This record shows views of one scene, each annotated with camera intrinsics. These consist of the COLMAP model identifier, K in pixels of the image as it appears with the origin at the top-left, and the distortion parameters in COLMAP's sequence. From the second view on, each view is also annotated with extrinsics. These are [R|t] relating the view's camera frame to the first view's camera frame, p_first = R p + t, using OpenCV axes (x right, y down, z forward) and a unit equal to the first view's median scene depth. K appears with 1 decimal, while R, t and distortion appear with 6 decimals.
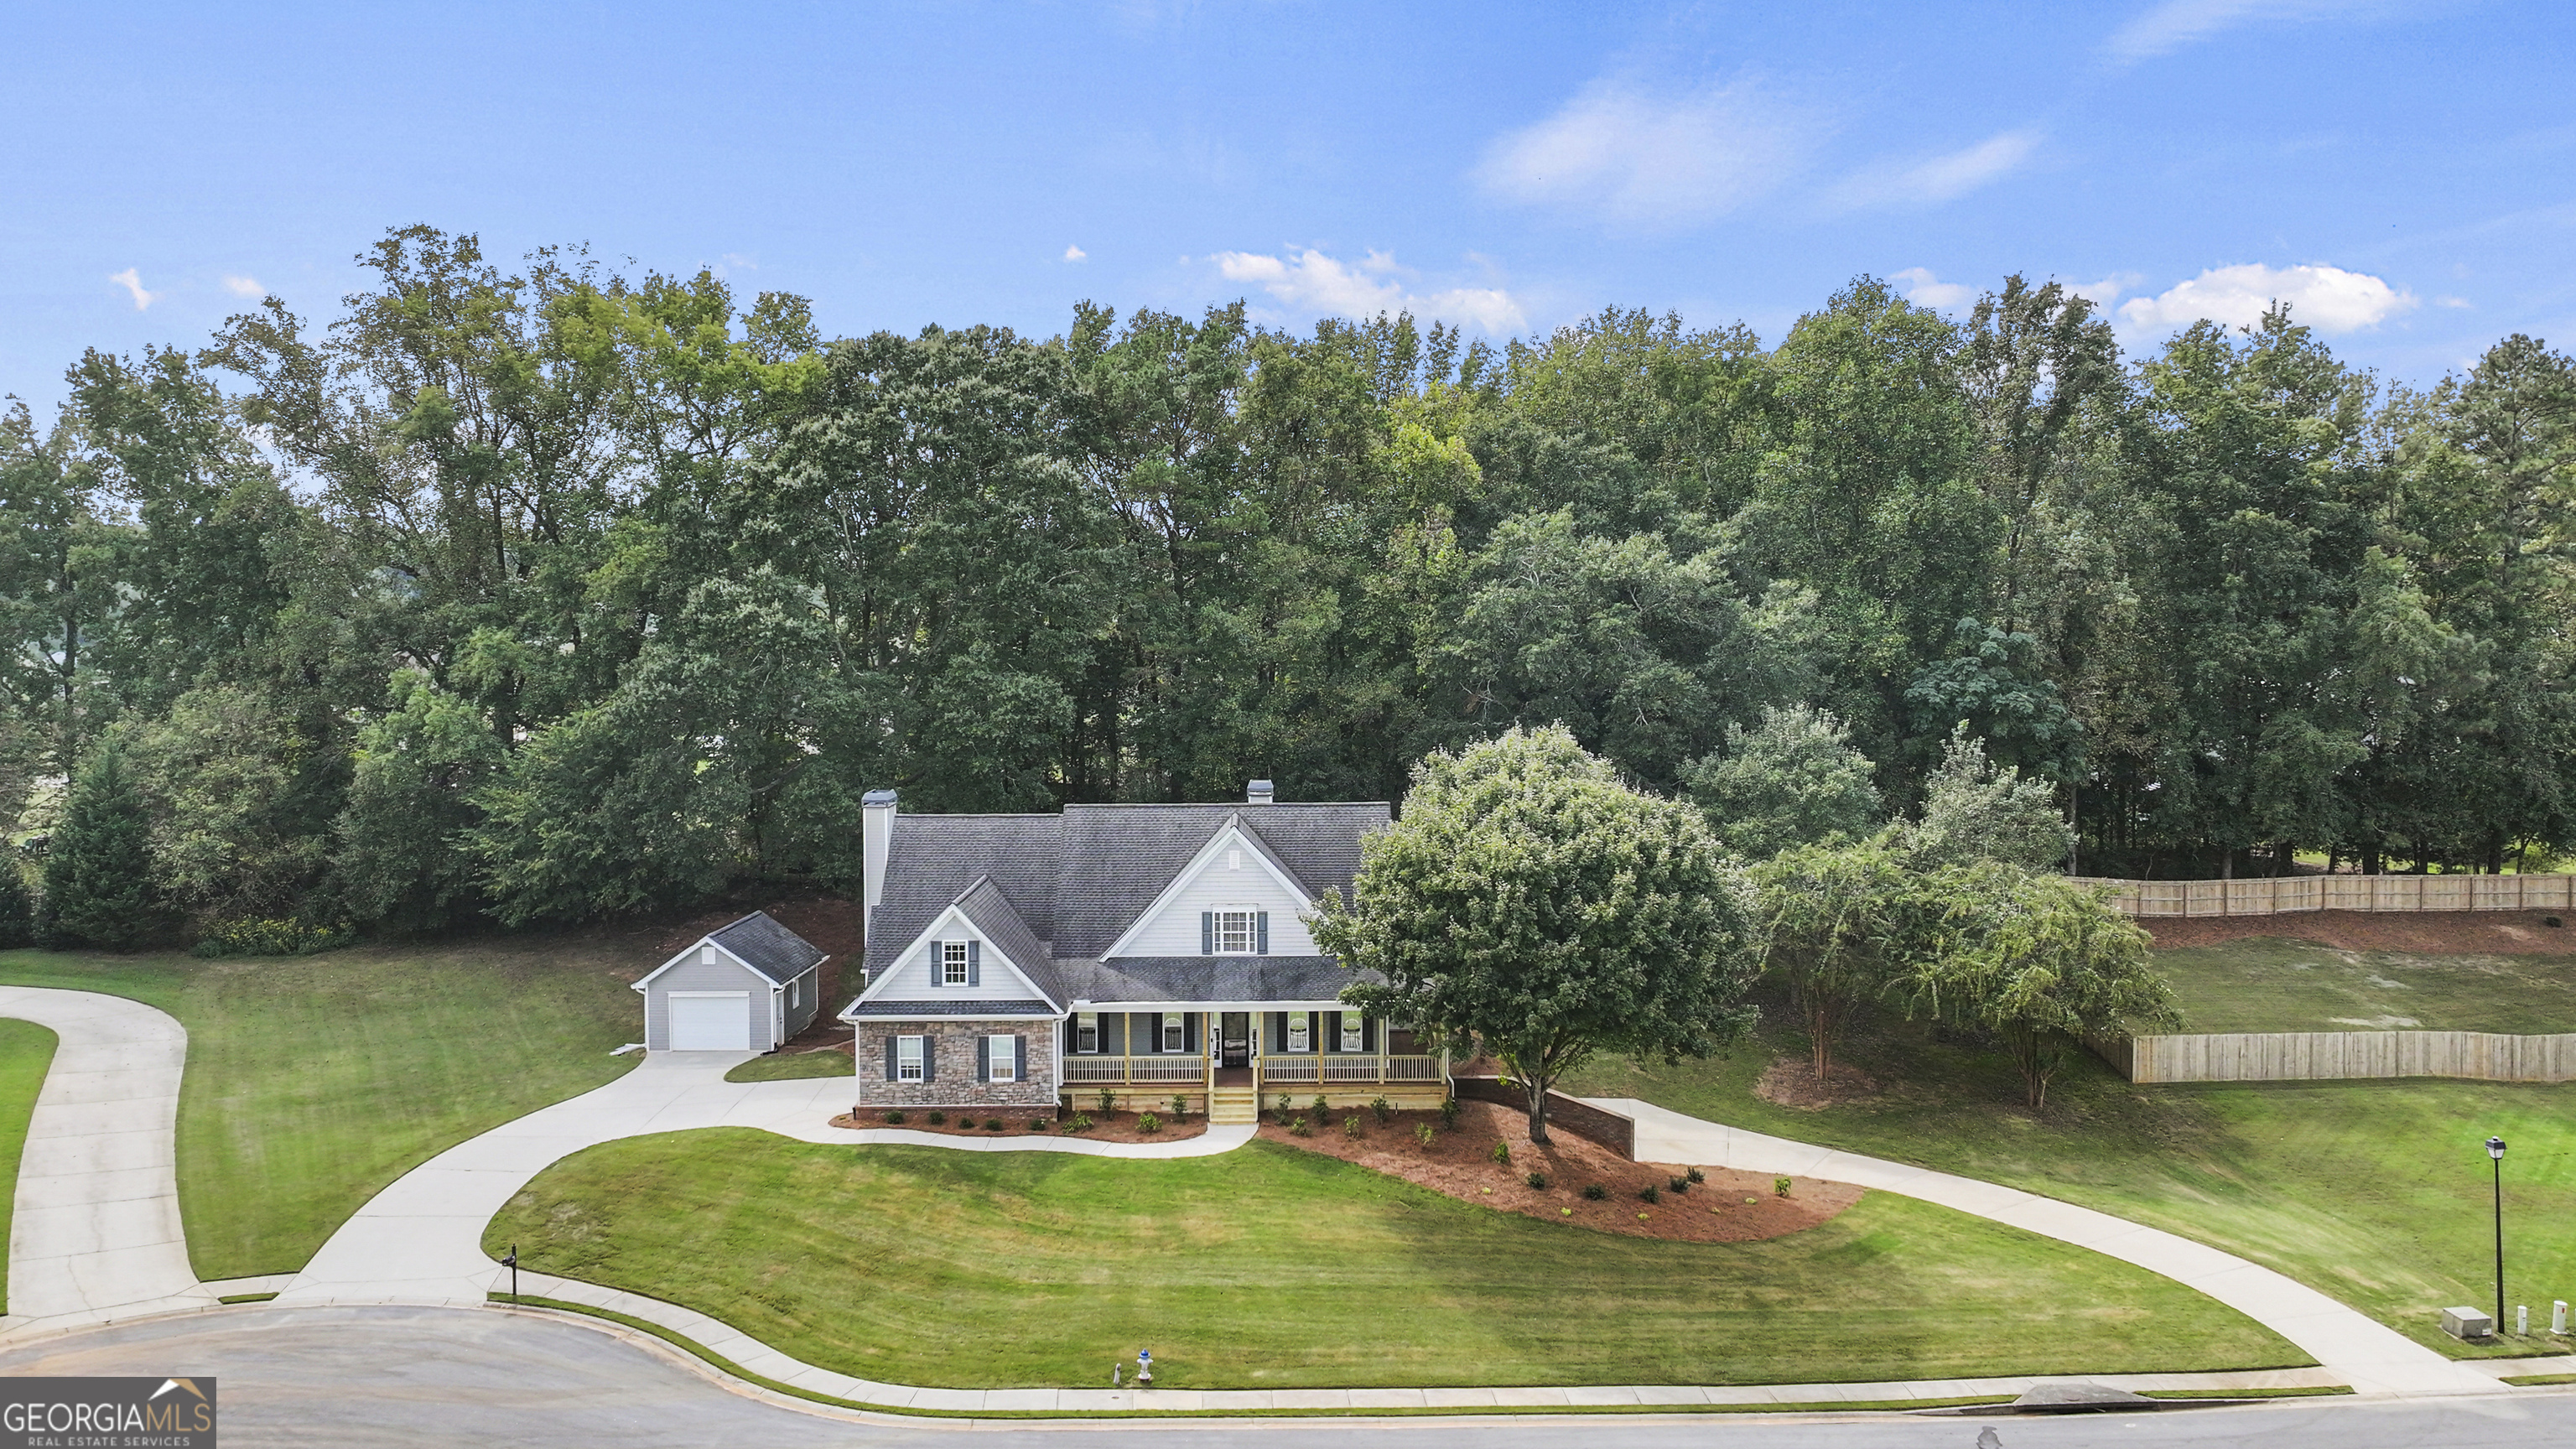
lens RADIAL K [[2063.6, 0, 1295.7], [0, 2063.6, 717.4], [0, 0, 1]] dist [0.009094, -0.009009]
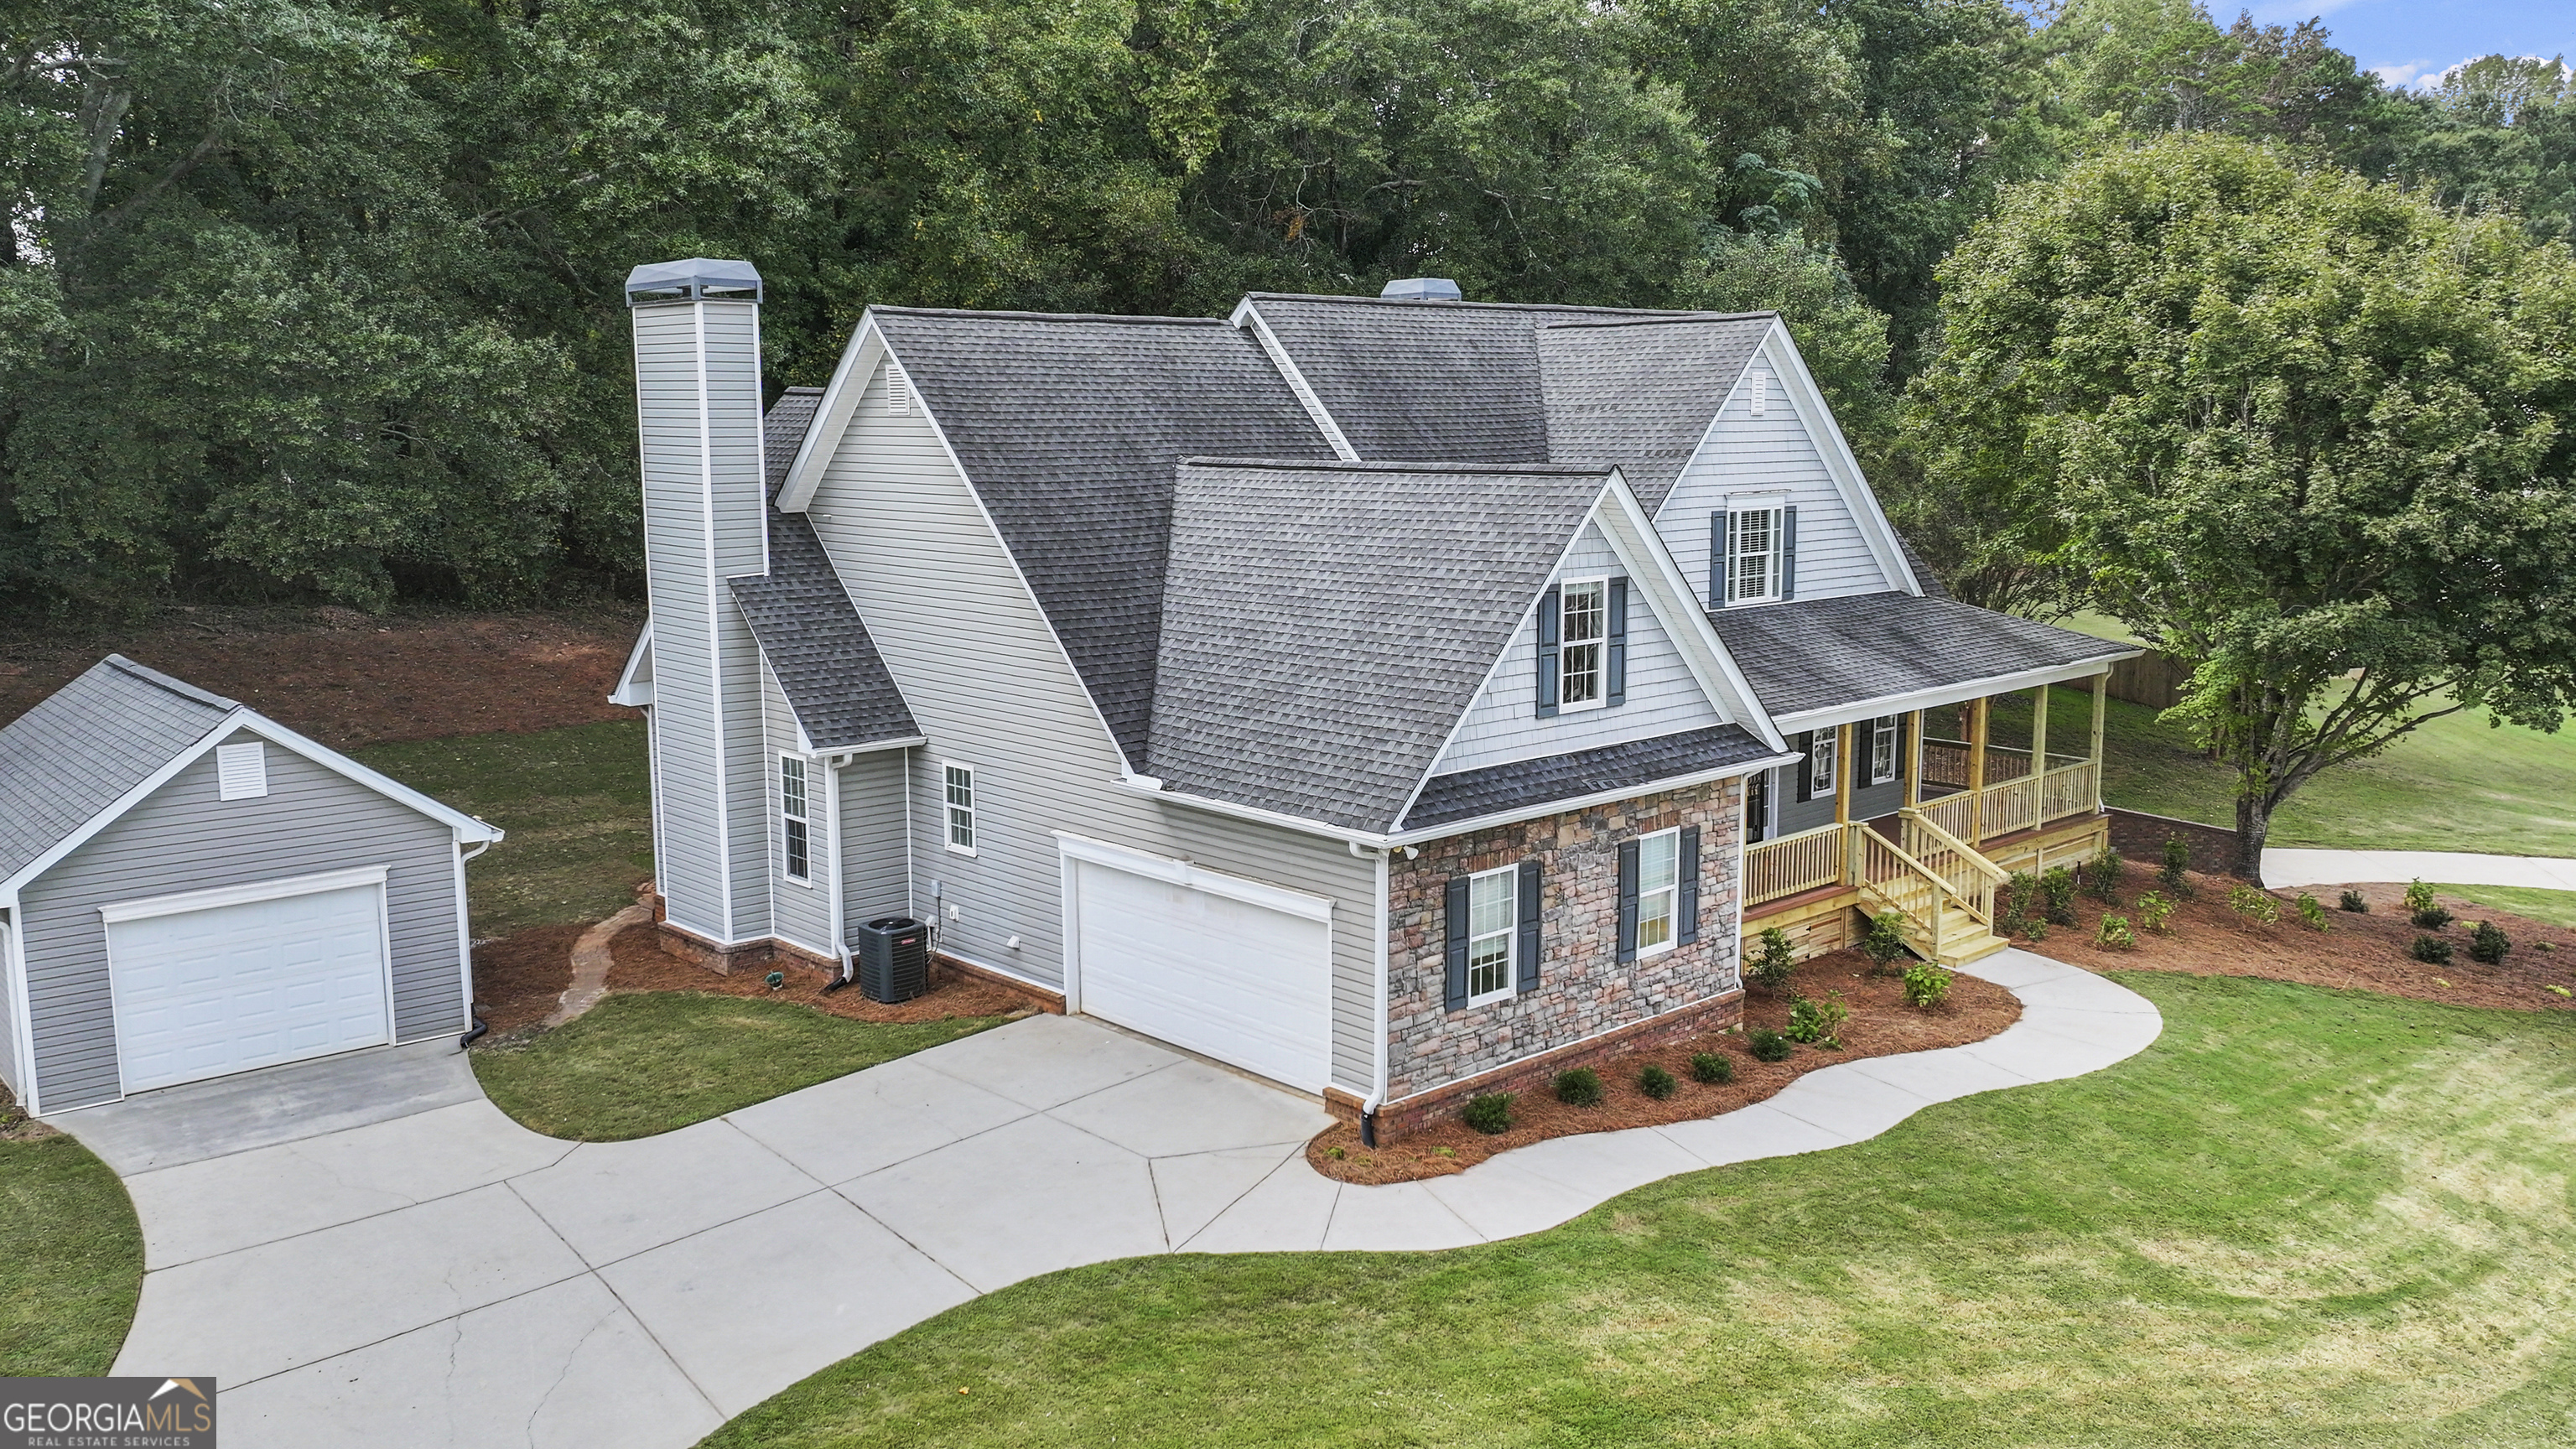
lens RADIAL K [[2063.6, 0, 1297.5], [0, 2063.6, 734.0], [0, 0, 1]] dist [0.009094, -0.009009]
pose [[0.738029, -0.104792, 0.666582, -0.433013], [0.032760, 0.992267, 0.119720, 0.090458], [-0.673973, -0.066520, 0.735755, 0.772560]]
